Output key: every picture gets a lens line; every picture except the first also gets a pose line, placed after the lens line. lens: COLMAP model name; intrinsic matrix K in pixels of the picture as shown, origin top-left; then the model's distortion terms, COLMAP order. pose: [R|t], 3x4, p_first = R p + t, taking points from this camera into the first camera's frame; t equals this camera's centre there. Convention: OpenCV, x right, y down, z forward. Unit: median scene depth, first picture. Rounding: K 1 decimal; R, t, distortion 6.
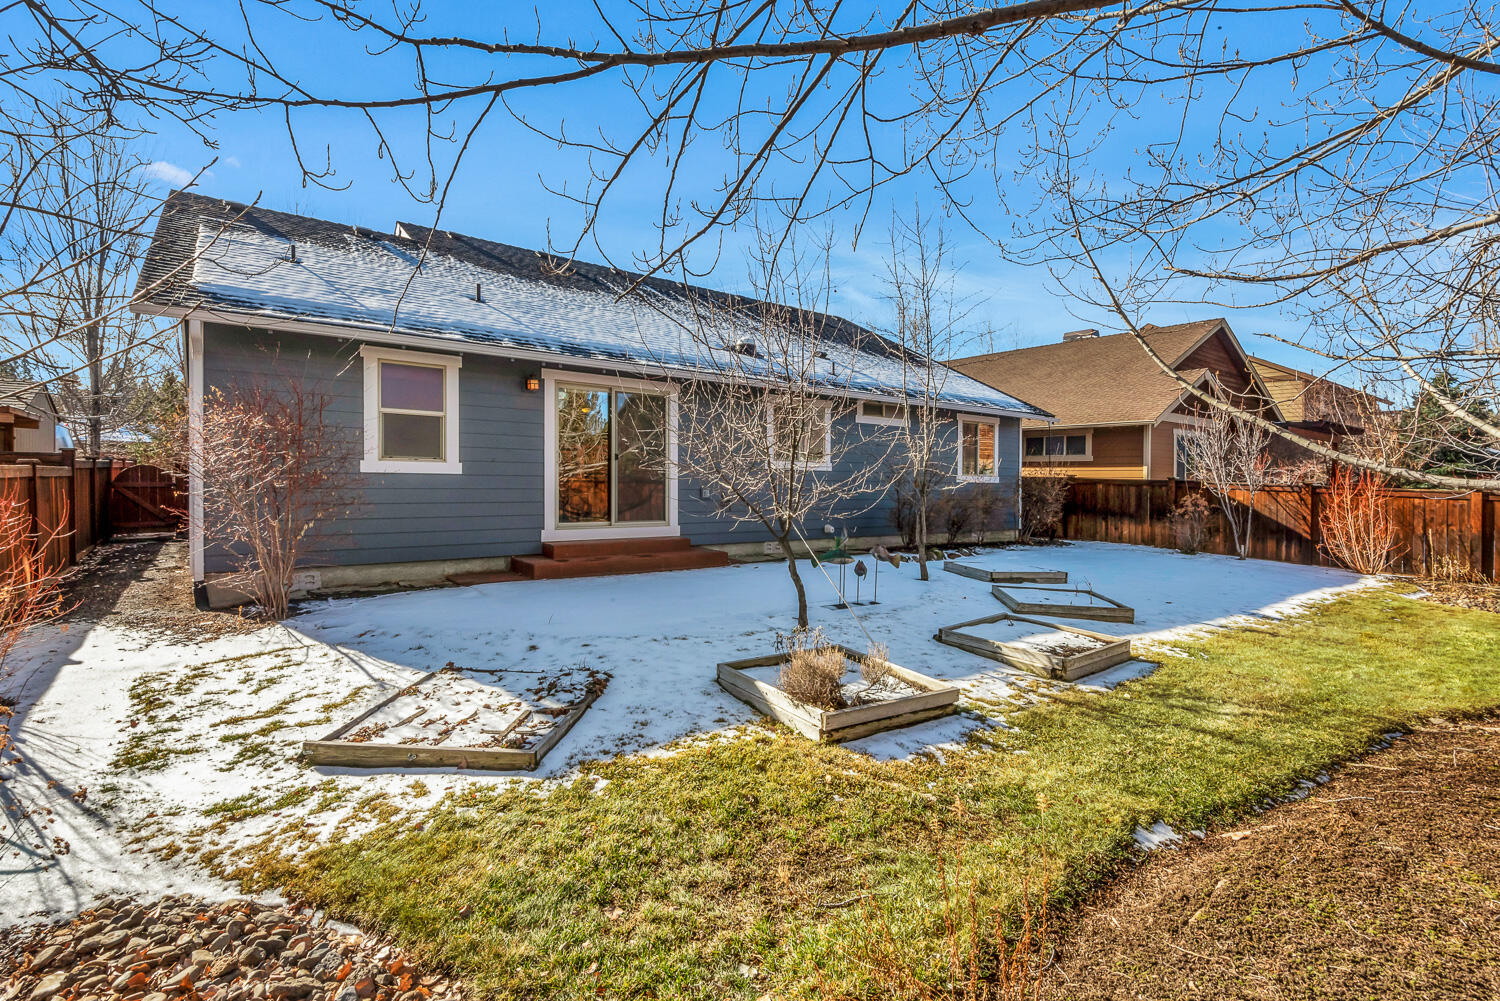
lens RADIAL K [[693.2, 0, 750.5], [0, 693.2, 482.3], [0, 0, 1]] dist [0.000766, -0.000165]
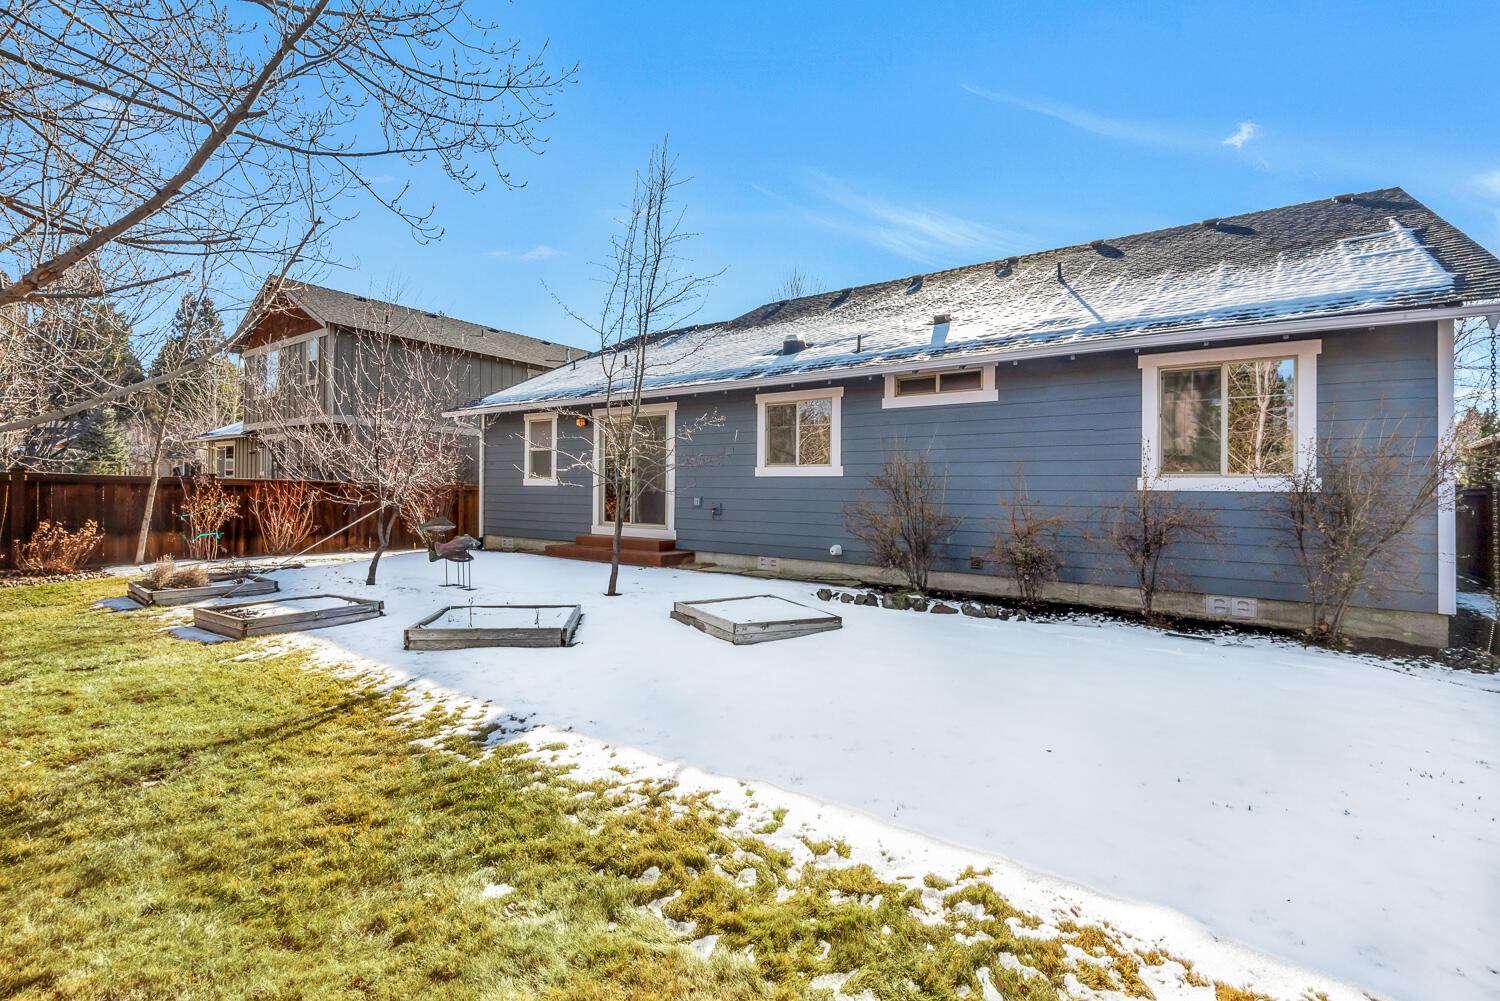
lens RADIAL K [[693.2, 0, 750.5], [0, 693.2, 482.3], [0, 0, 1]] dist [0.000766, -0.000165]
pose [[0.280448, -0.015620, -0.959742, 0.998306], [-0.000724, 0.999864, -0.016484, 0.004551], [0.959869, 0.005318, 0.280398, 0.817727]]
